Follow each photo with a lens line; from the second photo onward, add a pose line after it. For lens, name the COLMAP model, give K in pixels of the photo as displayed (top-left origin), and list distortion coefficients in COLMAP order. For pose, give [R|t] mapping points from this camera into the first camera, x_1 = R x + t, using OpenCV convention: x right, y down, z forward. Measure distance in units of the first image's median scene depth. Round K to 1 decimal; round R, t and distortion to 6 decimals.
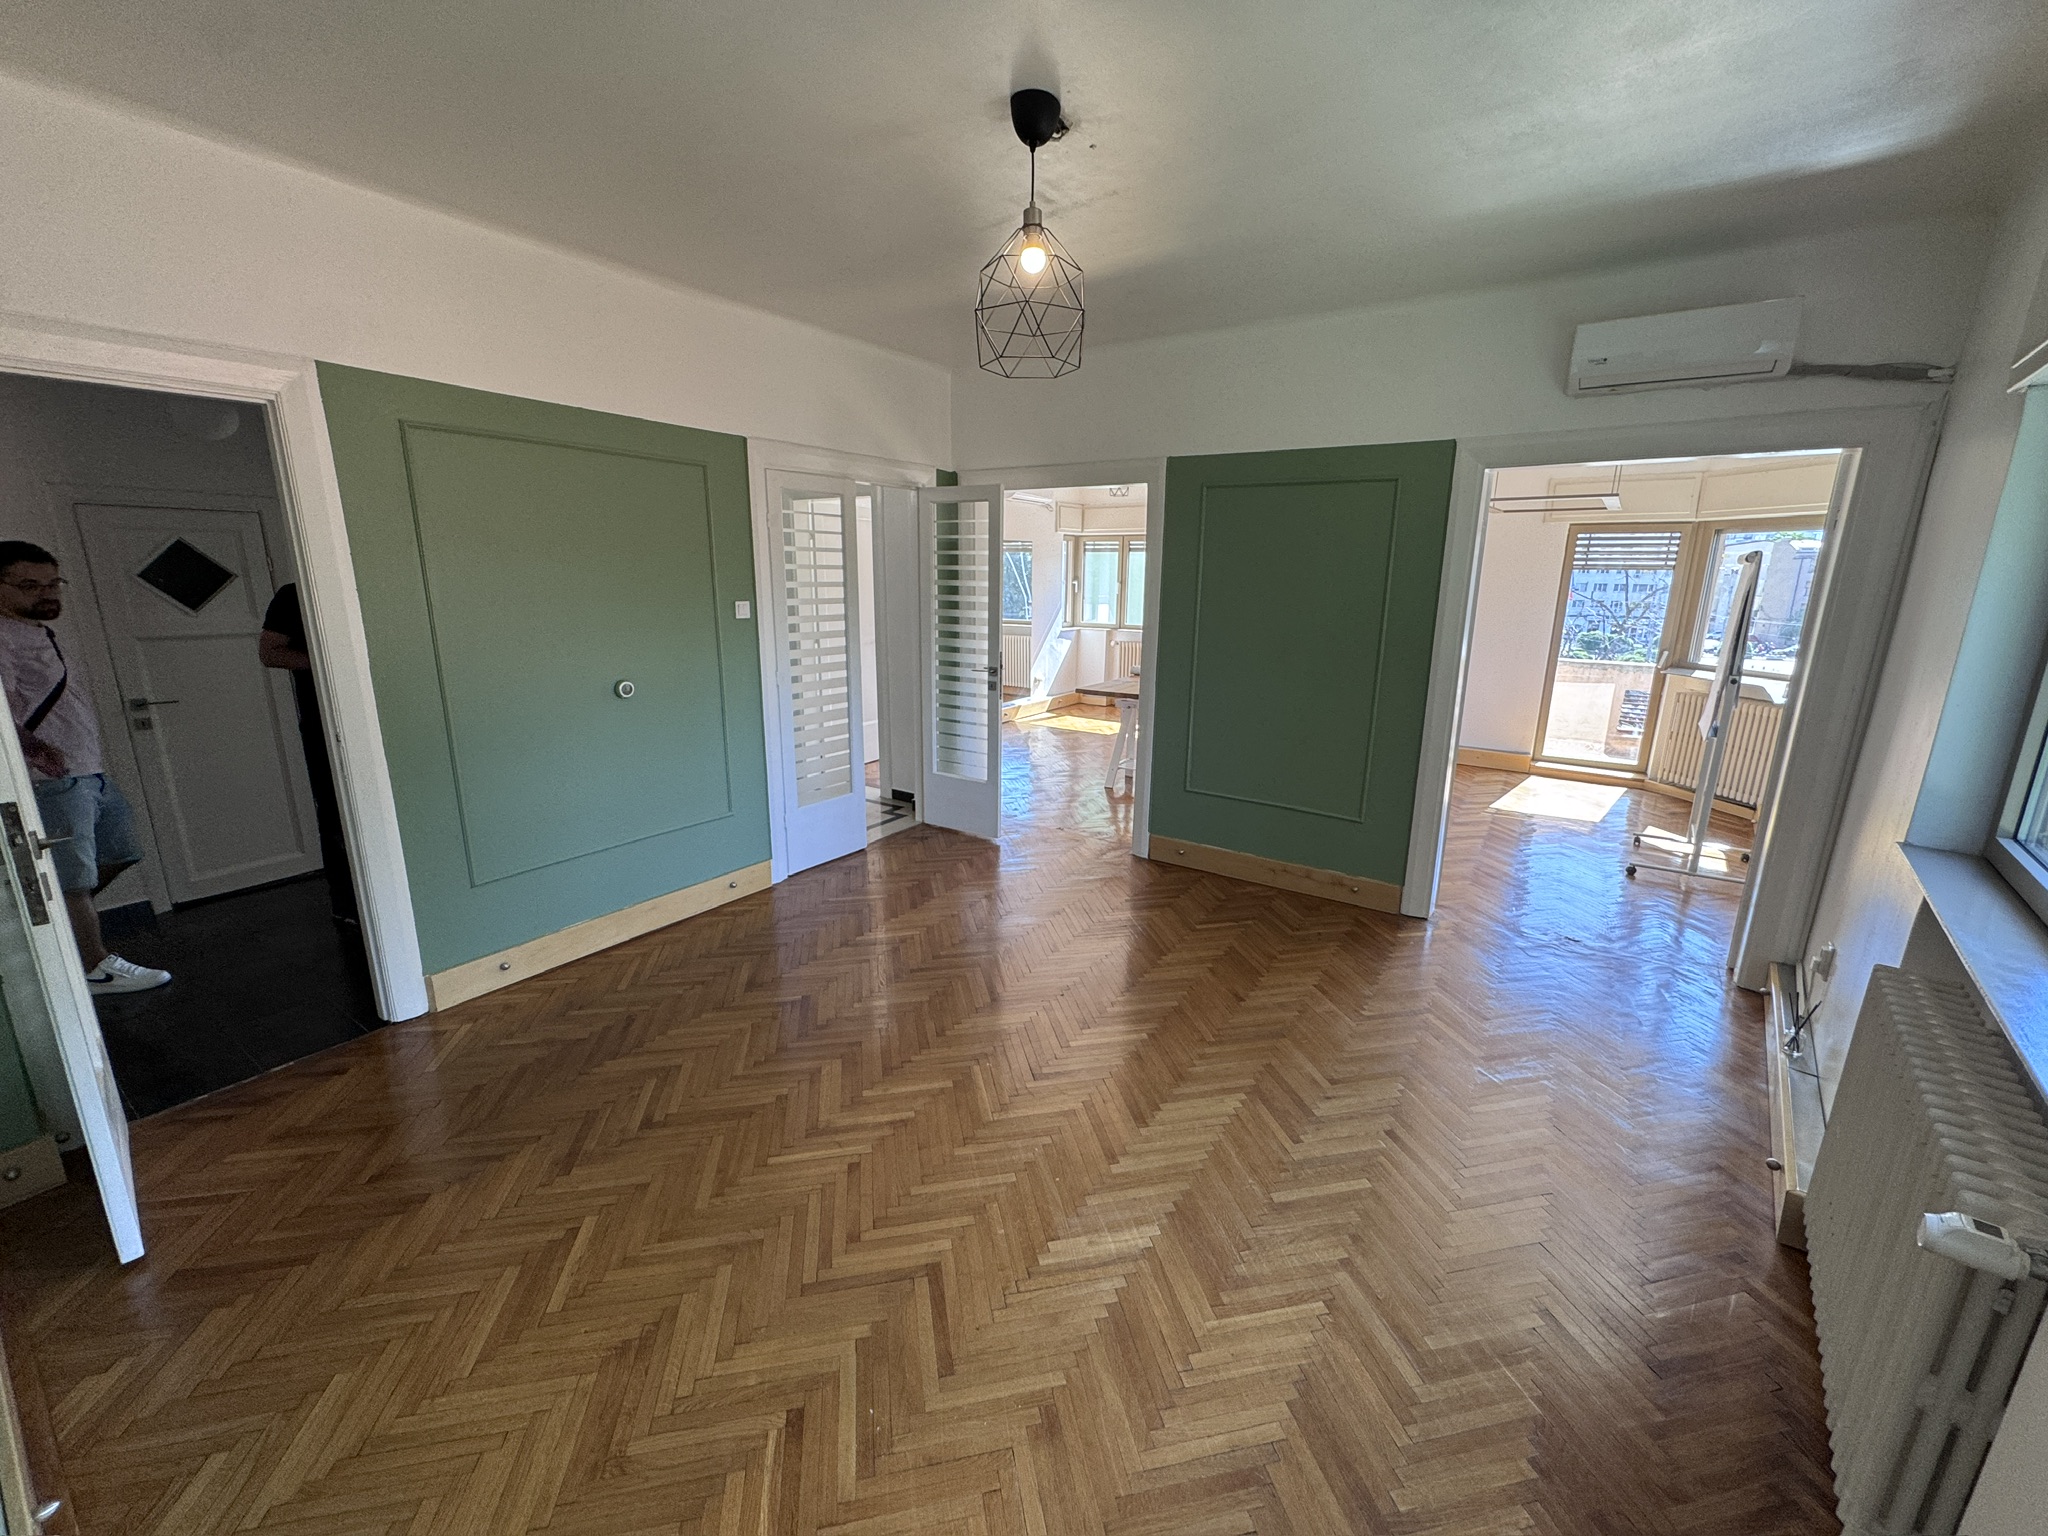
lens RADIAL K [[813.2, 0, 1020.9], [0, 813.2, 762.2], [0, 0, 1]] dist [-0.005288, -0.000183]
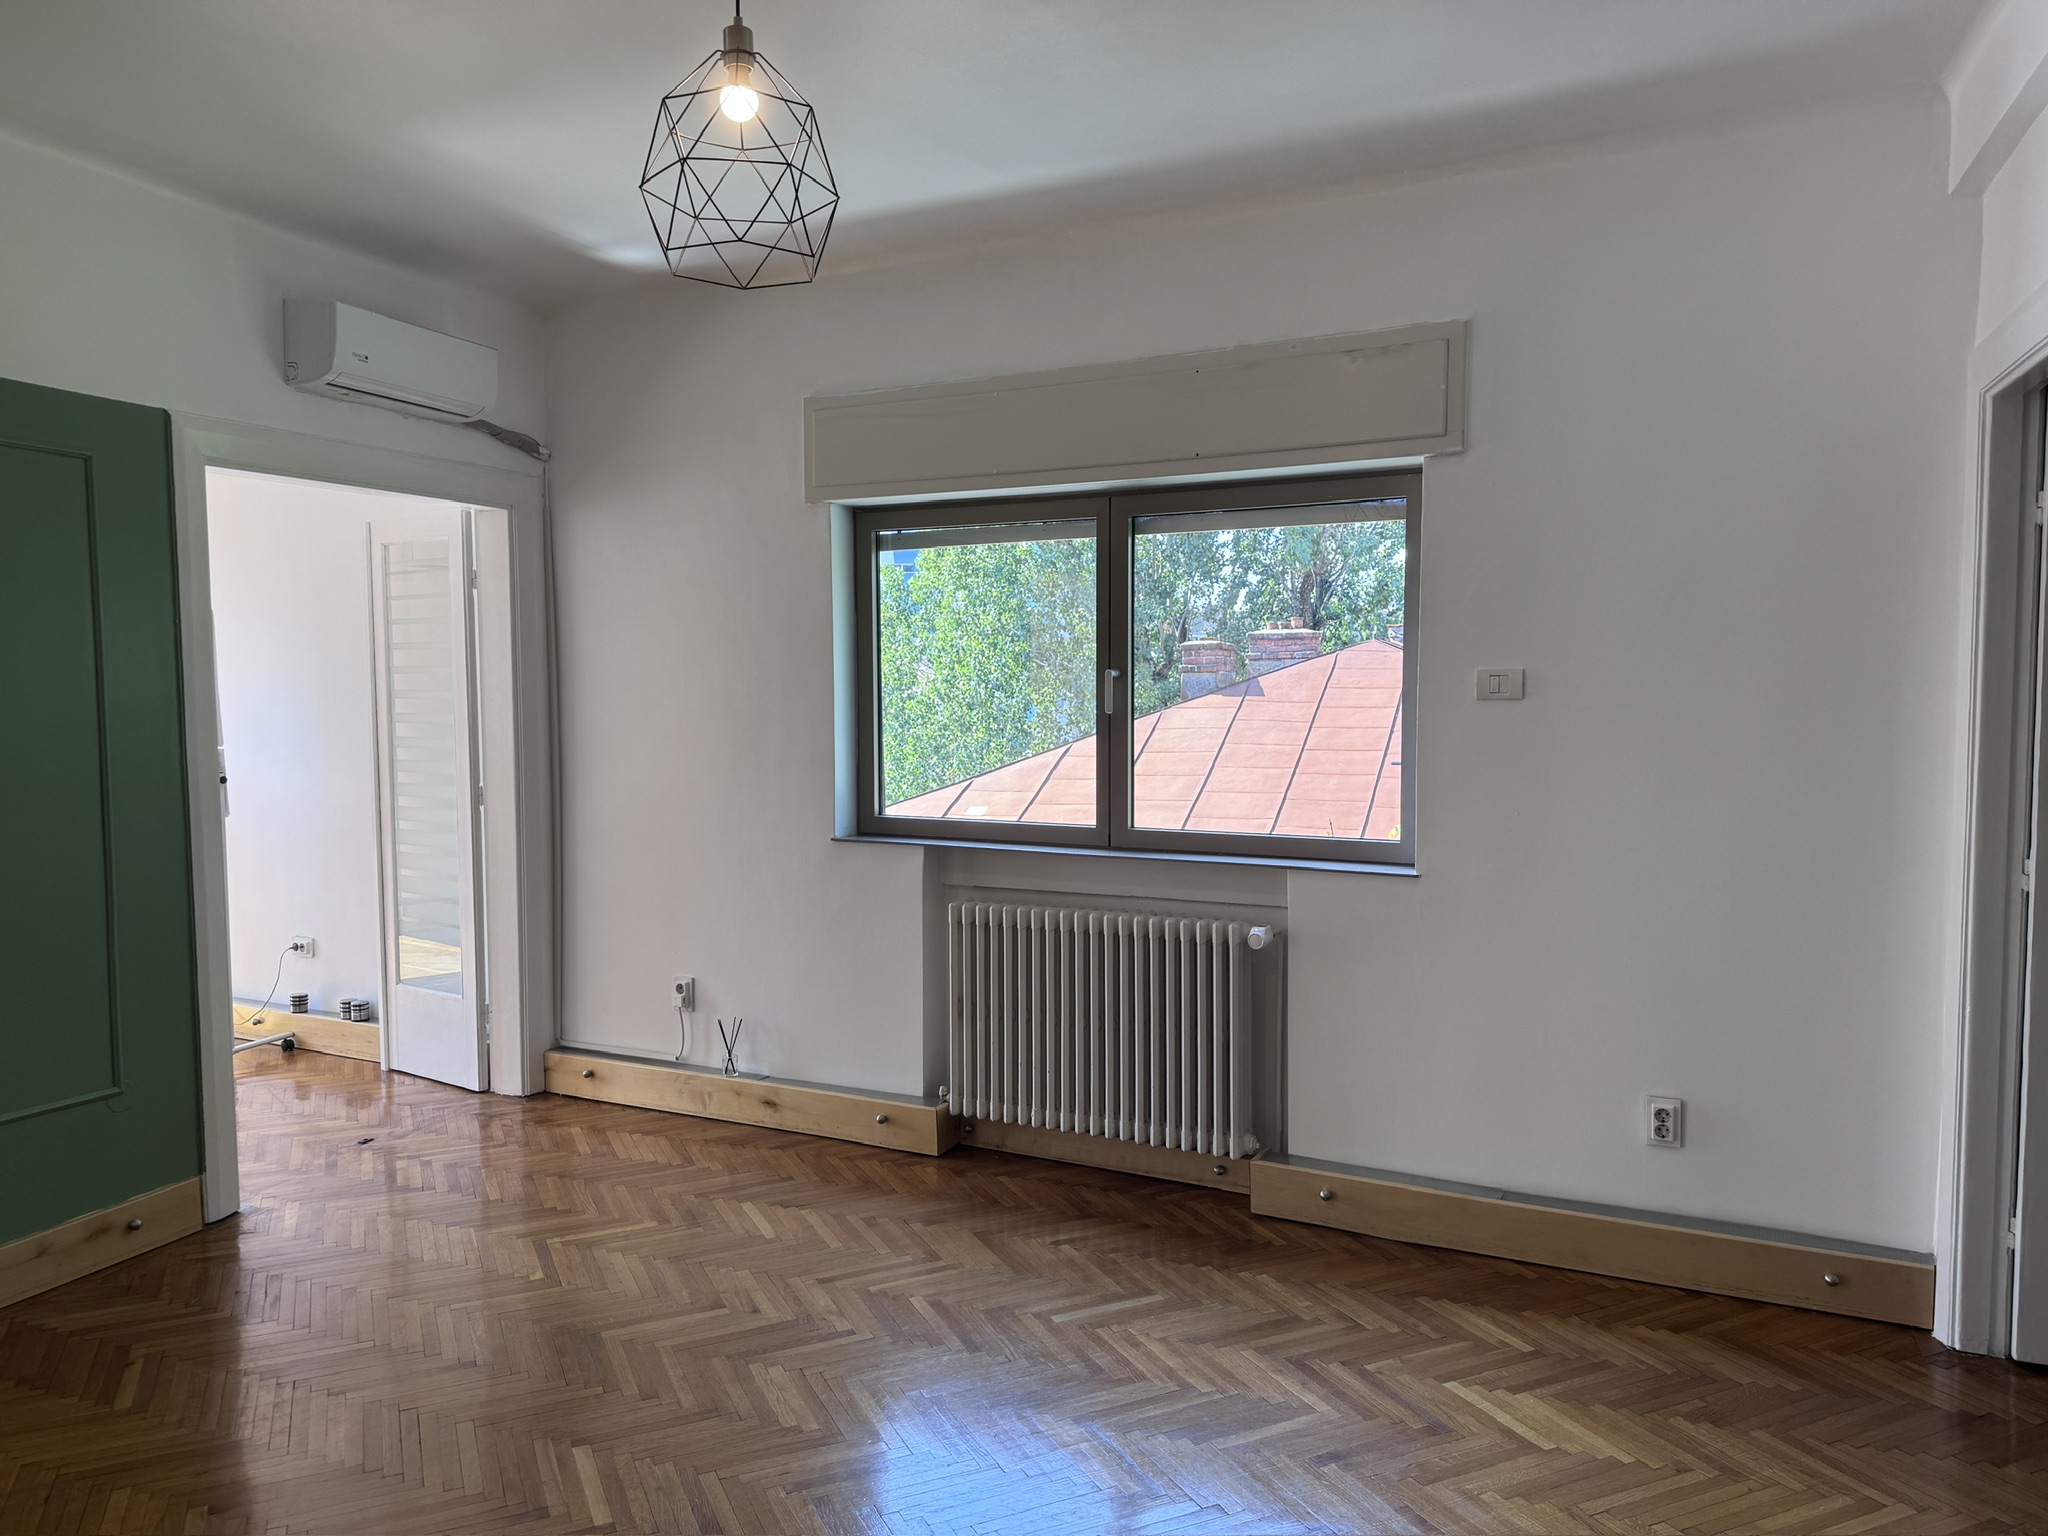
lens RADIAL K [[1427.0, 0, 1024.0], [0, 1427.0, 768.0], [0, 0, 1]] dist [0.057086, -0.074250]
pose [[-0.223381, -0.067413, 0.972397, -0.514028], [0.225489, 0.966971, 0.118837, -0.092424], [-0.948291, 0.245811, -0.200802, 0.511159]]
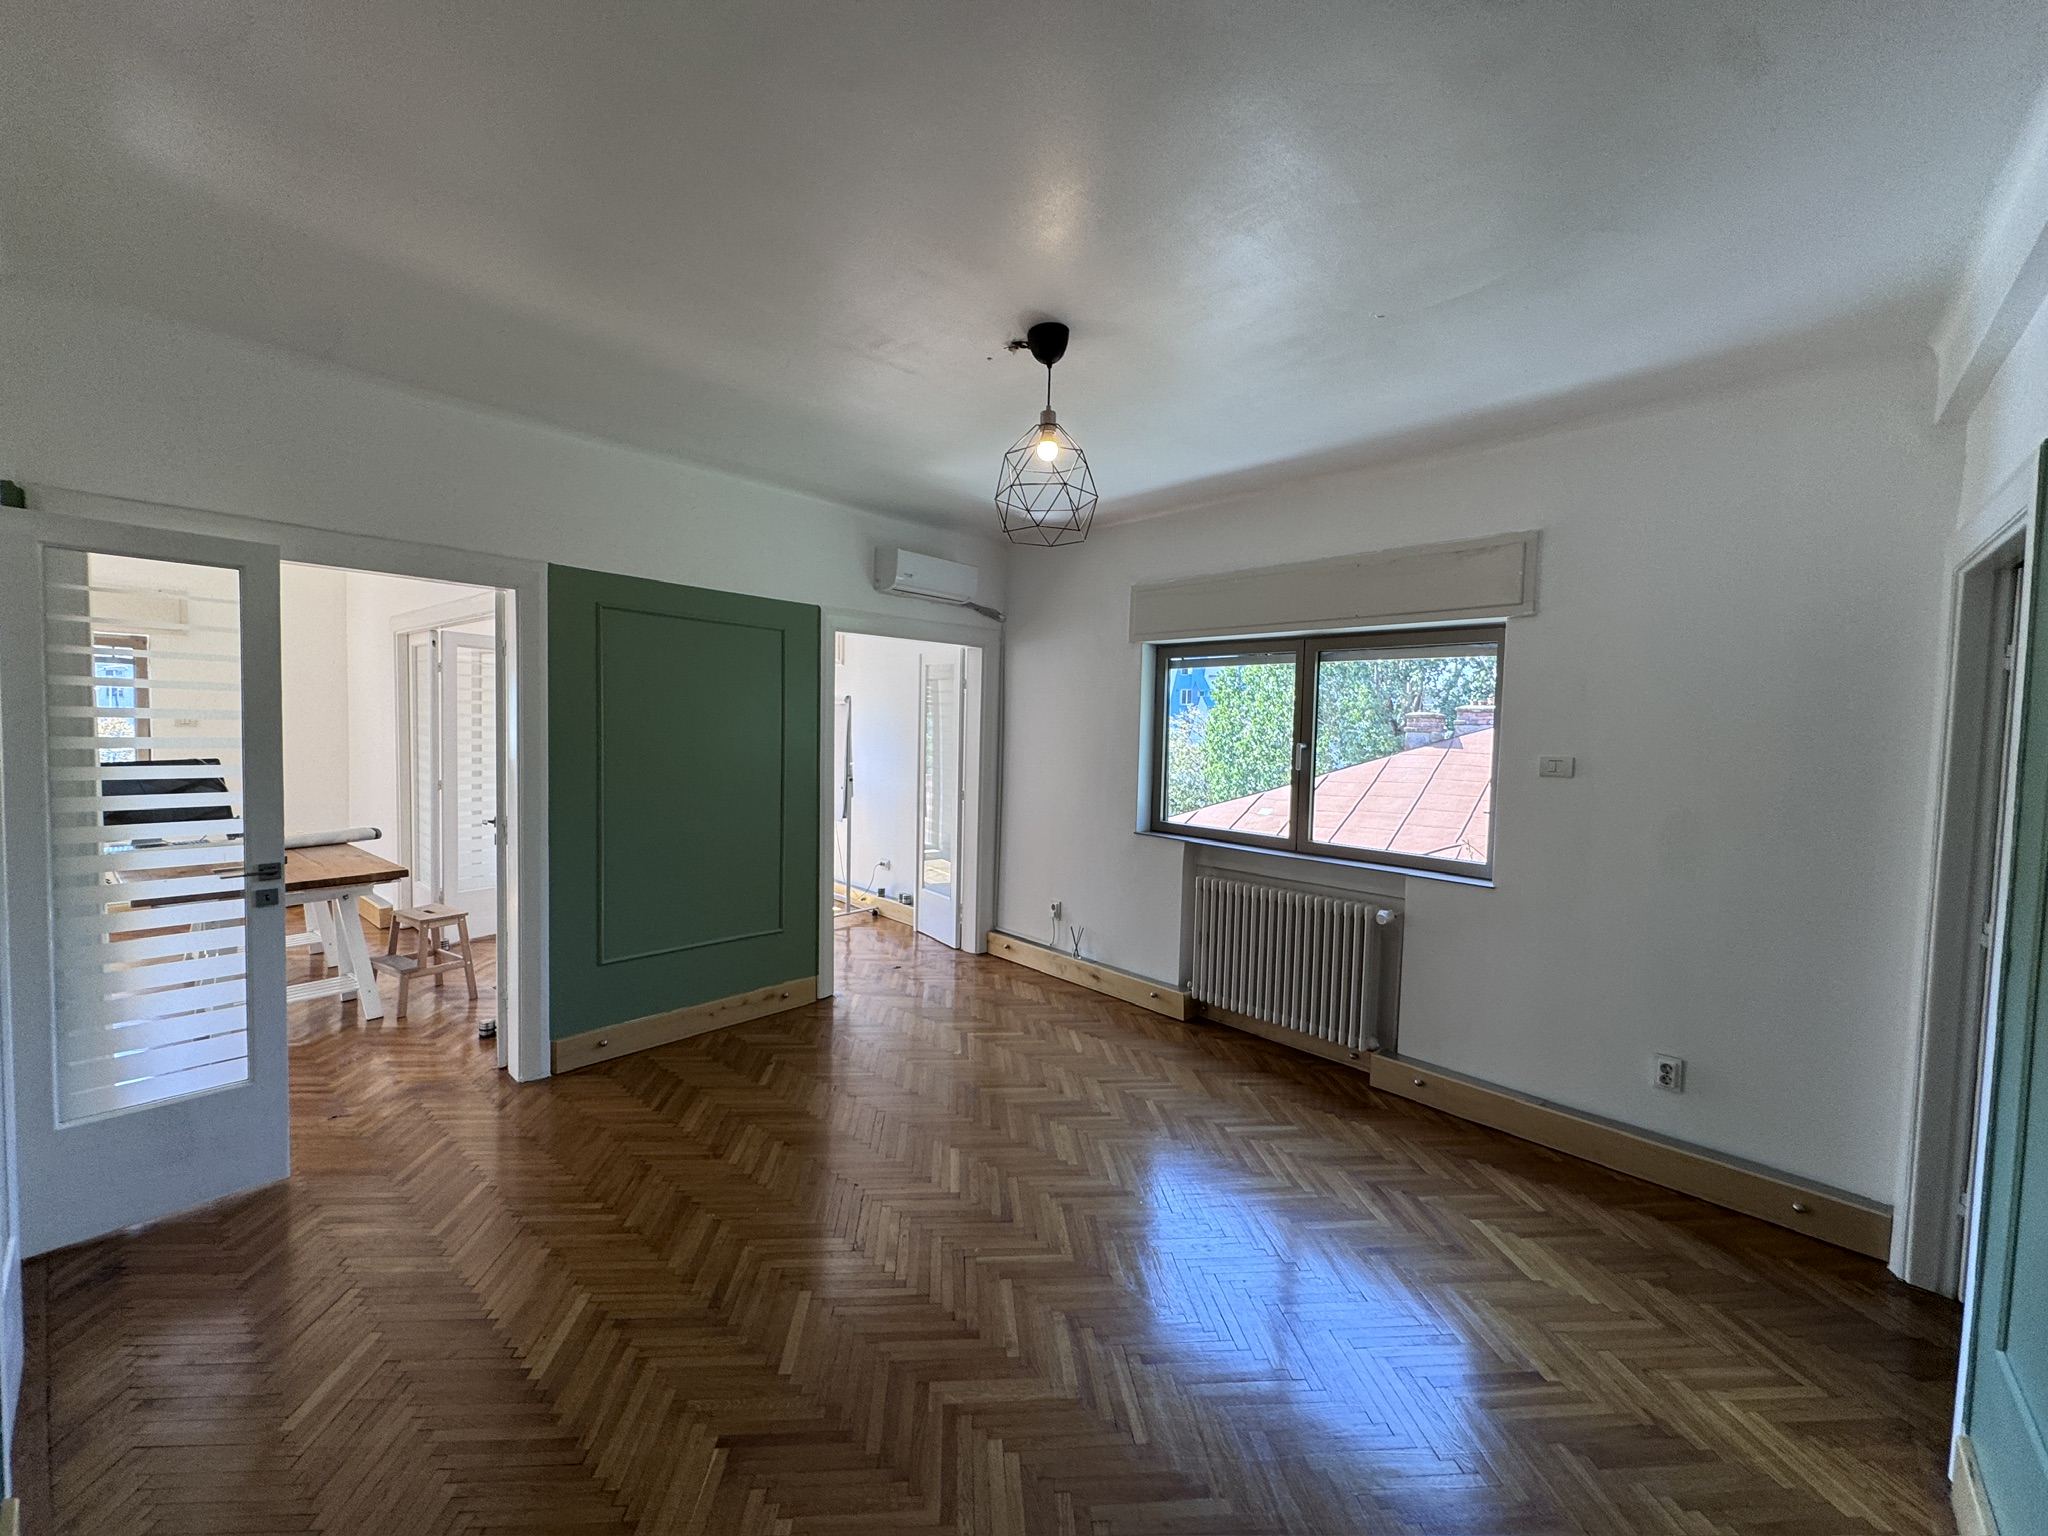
lens RADIAL K [[813.2, 0, 1020.9], [0, 813.2, 762.2], [0, 0, 1]] dist [-0.005288, -0.000183]
pose [[0.126288, -0.053879, 0.990529, -0.527995], [0.205553, 0.978273, 0.027005, -0.097851], [-0.970463, 0.200196, 0.134619, 0.434320]]
